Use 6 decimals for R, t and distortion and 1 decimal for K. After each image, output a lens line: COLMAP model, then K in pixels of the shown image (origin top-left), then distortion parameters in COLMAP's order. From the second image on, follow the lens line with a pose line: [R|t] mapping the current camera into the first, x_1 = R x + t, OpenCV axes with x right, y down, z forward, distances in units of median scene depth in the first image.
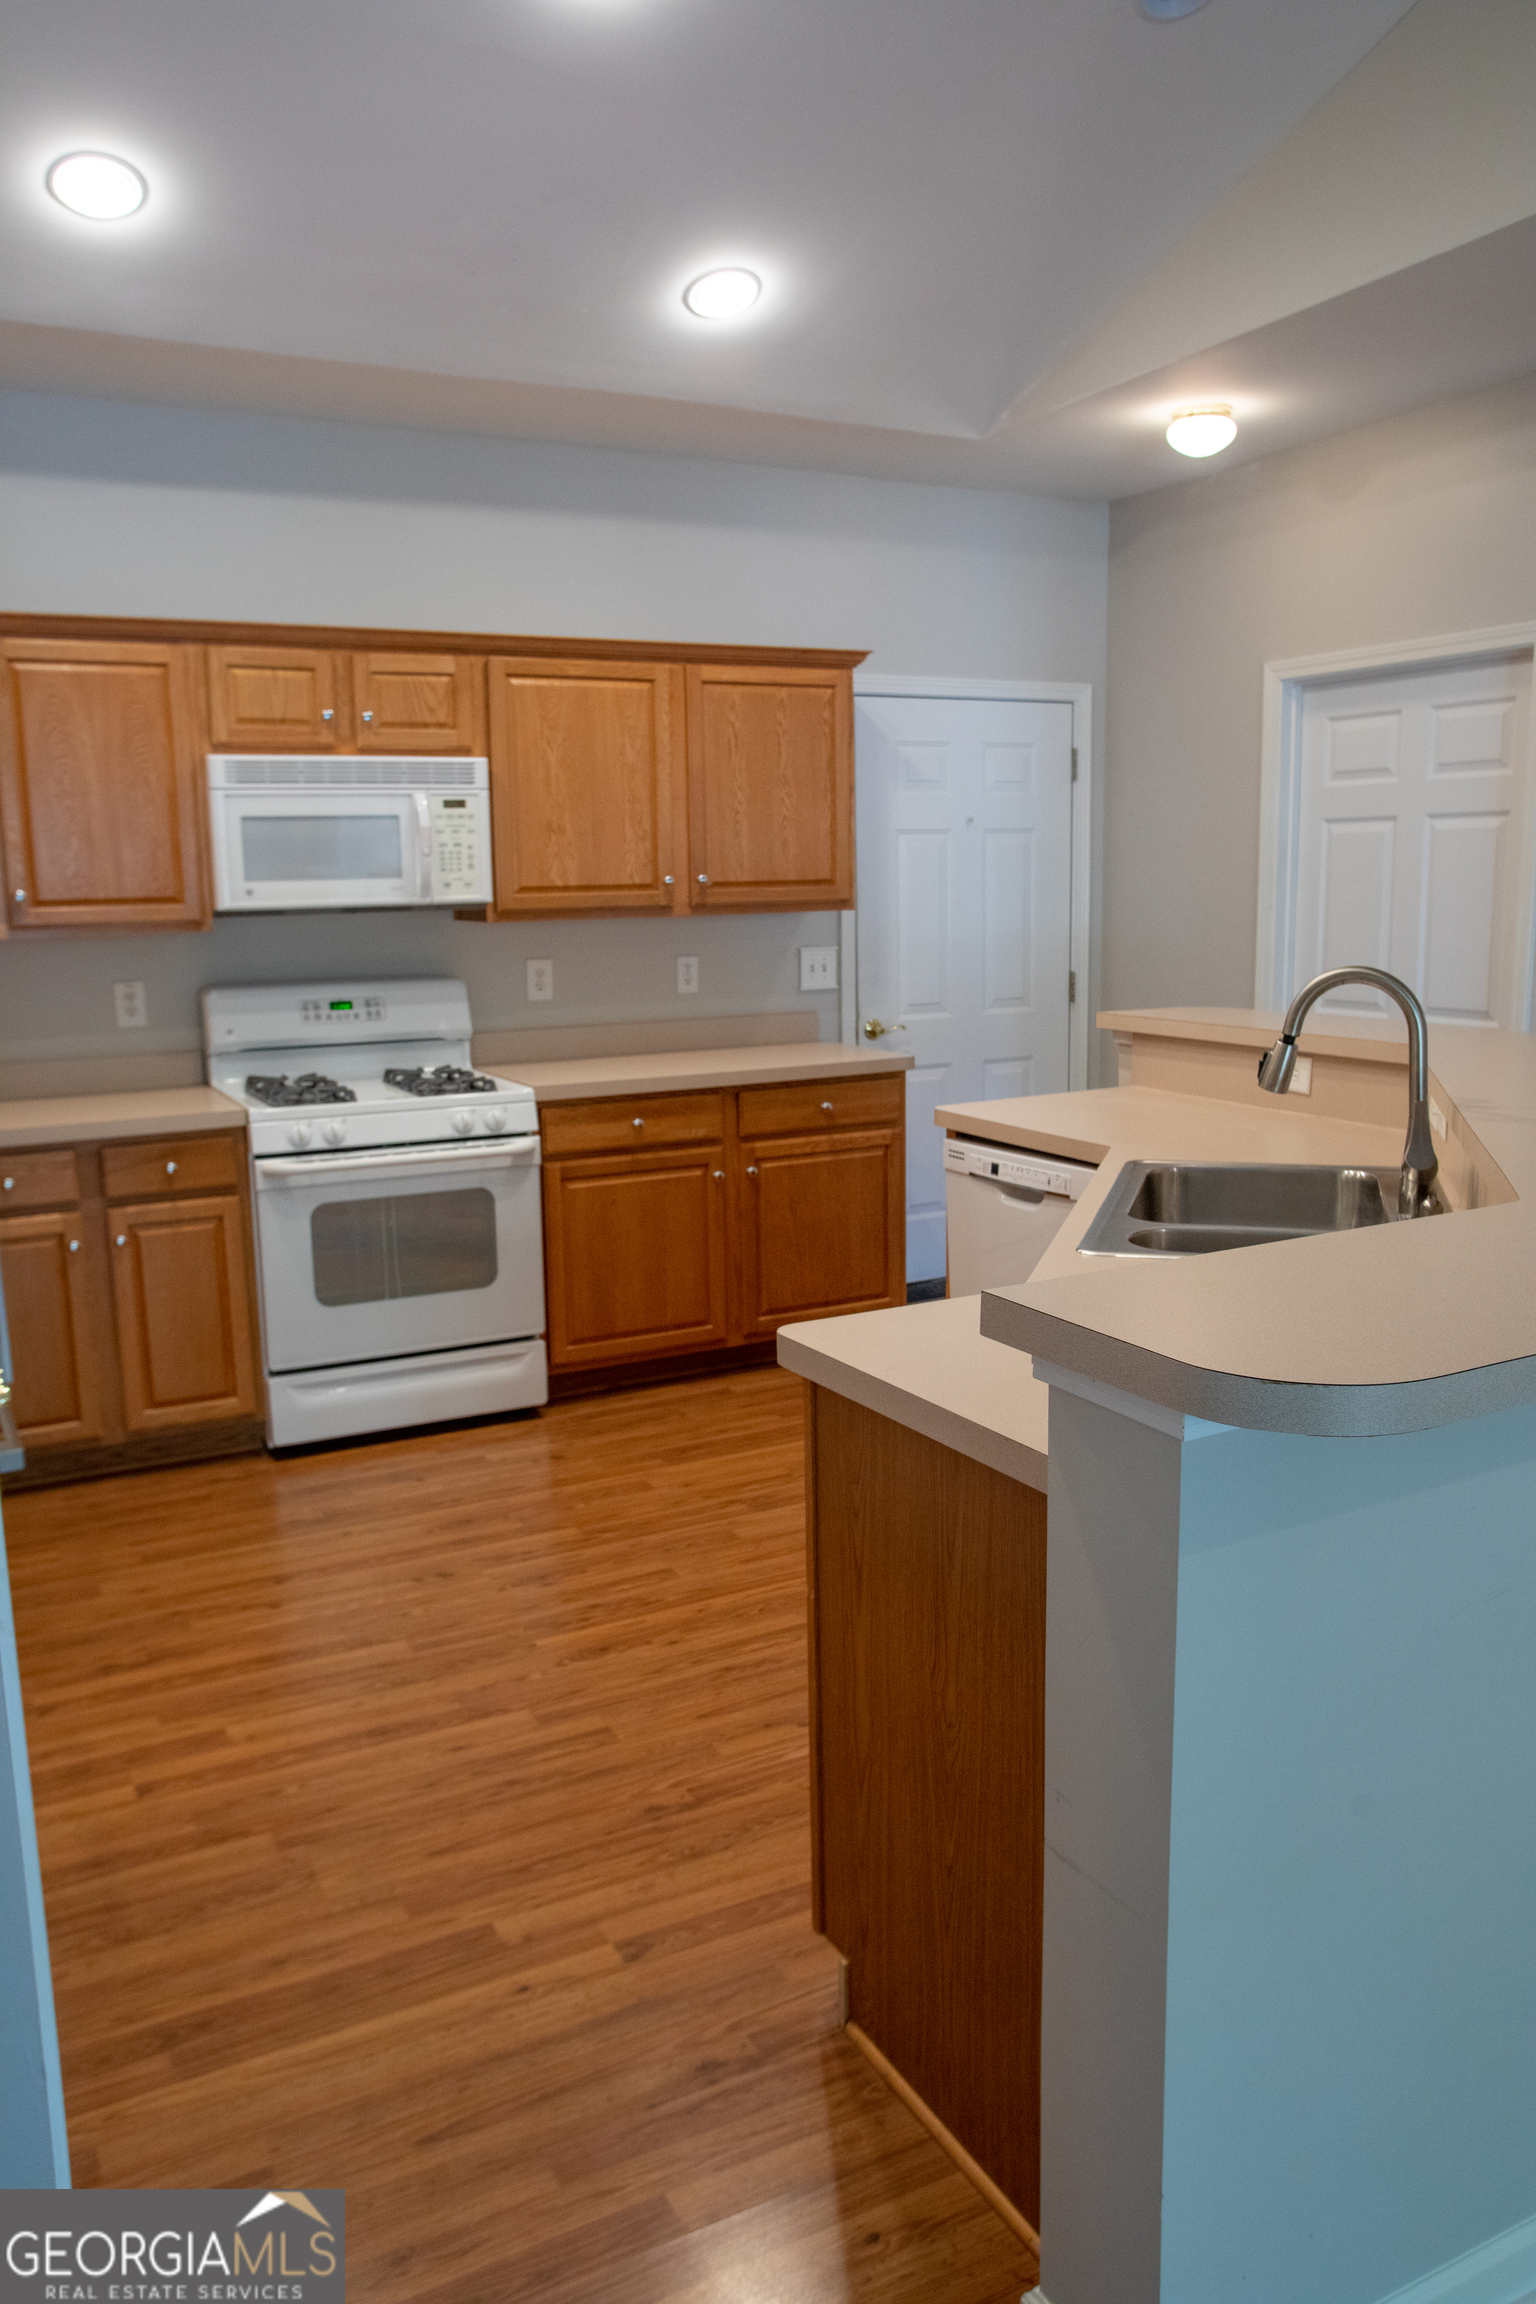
lens RADIAL K [[1718.7, 0, 765.4], [0, 1718.7, 1176.0], [0, 0, 1]] dist [-0.039808, 0.007562]
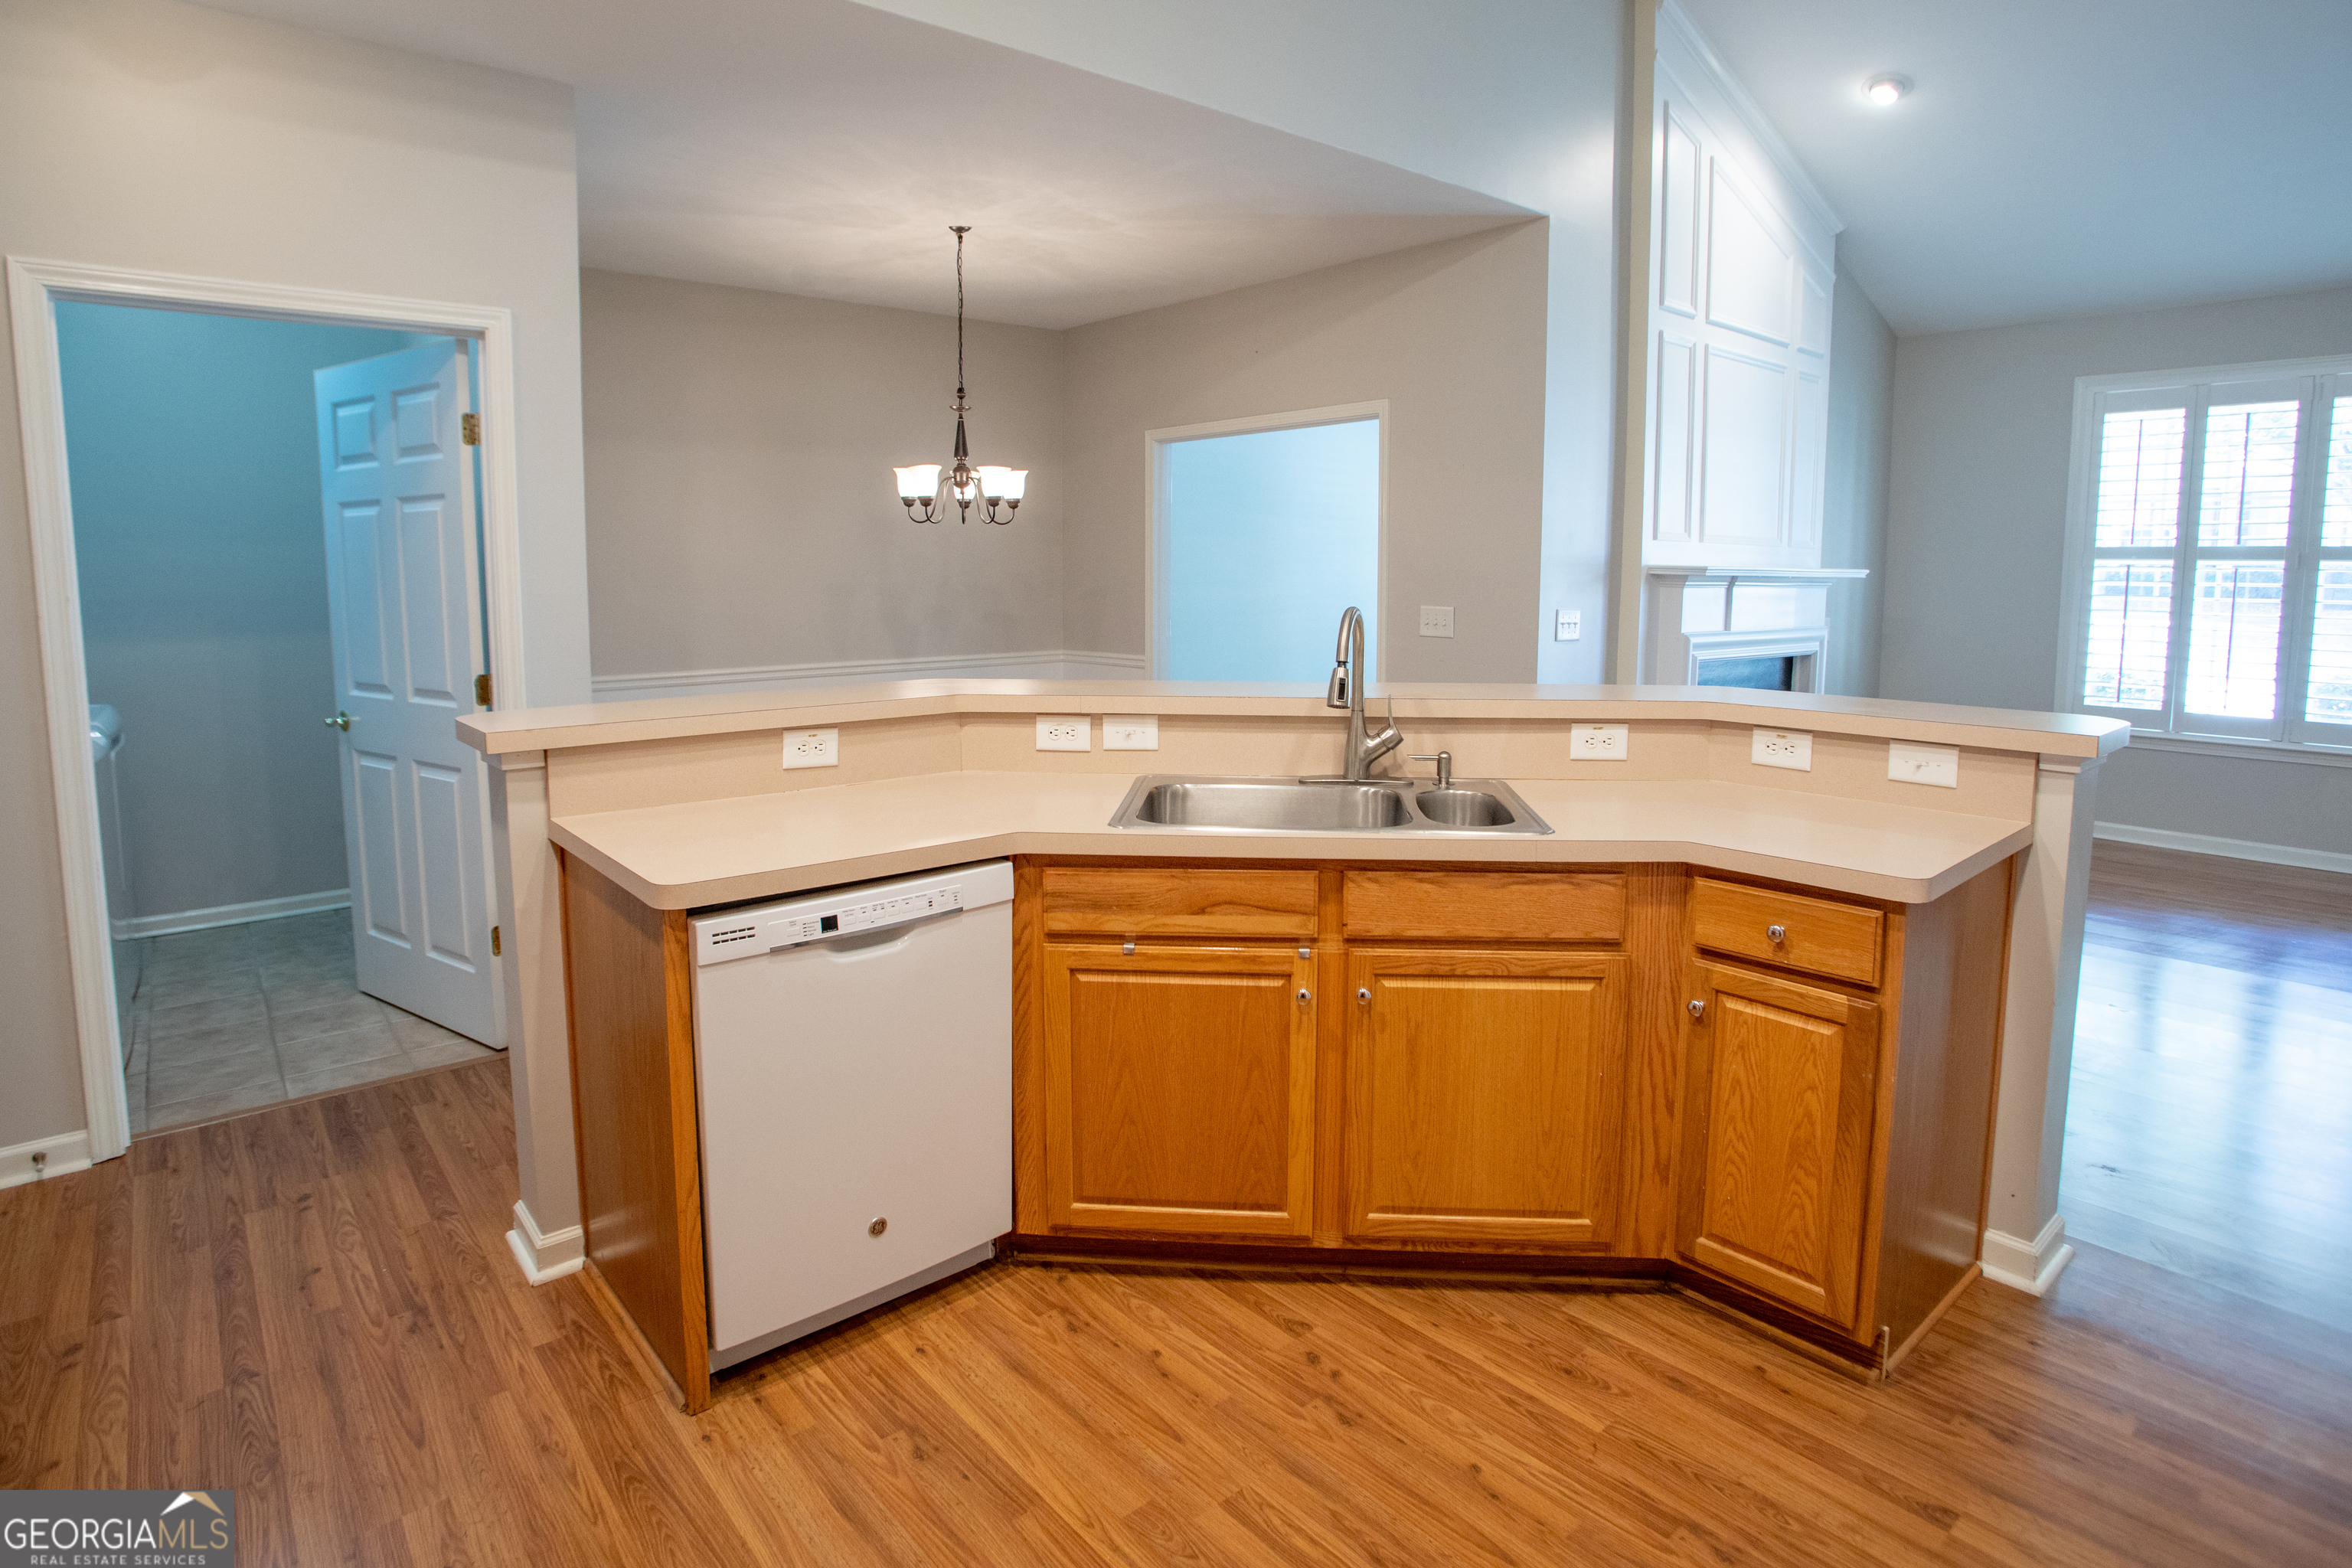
lens RADIAL K [[1254.1, 0, 1151.2], [0, 1254.1, 685.7], [0, 0, 1]] dist [-0.040818, 0.012035]
pose [[-0.211094, -0.084270, 0.973826, -0.350264], [0.173317, 0.977263, 0.122137, -0.123423], [-0.961977, 0.194563, -0.191689, 0.785720]]
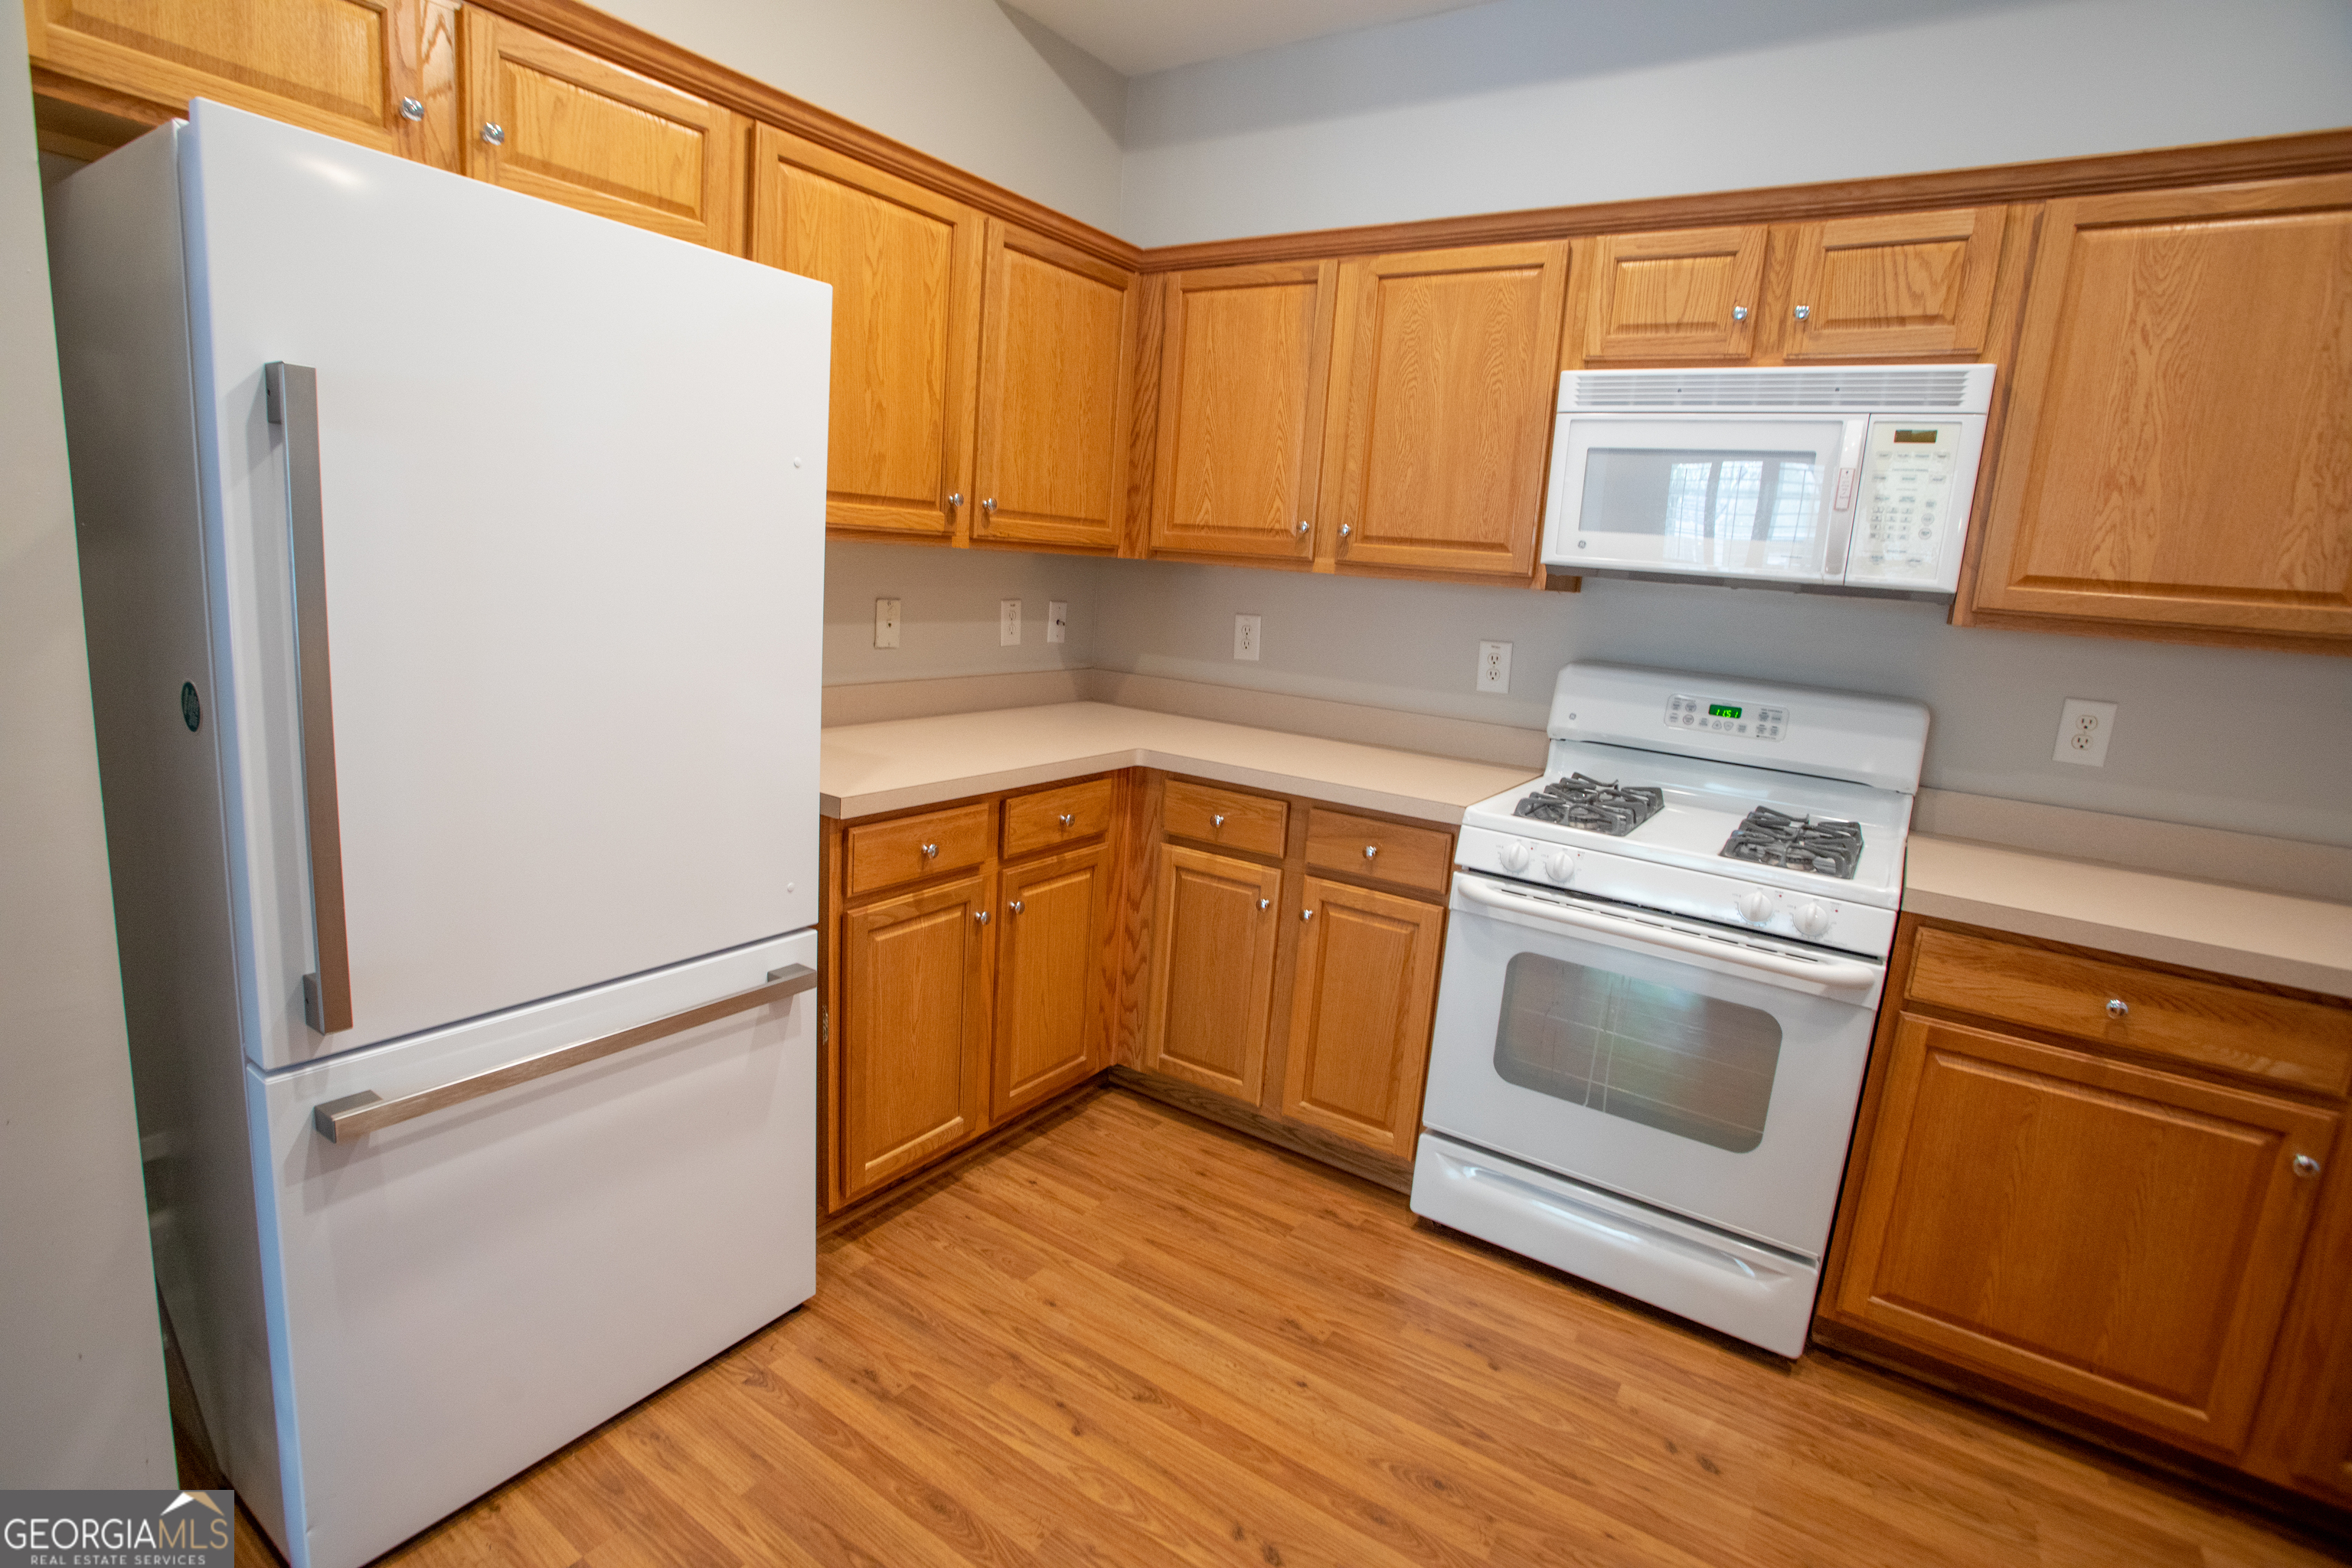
lens RADIAL K [[1161.7, 0, 1147.6], [0, 1161.7, 762.5], [0, 0, 1]] dist [-0.052969, 0.015655]
pose [[0.462168, 0.207144, -0.862260, 0.081986], [-0.231958, 0.966722, 0.107911, -0.076565], [0.855918, 0.150135, 0.494837, 0.558495]]
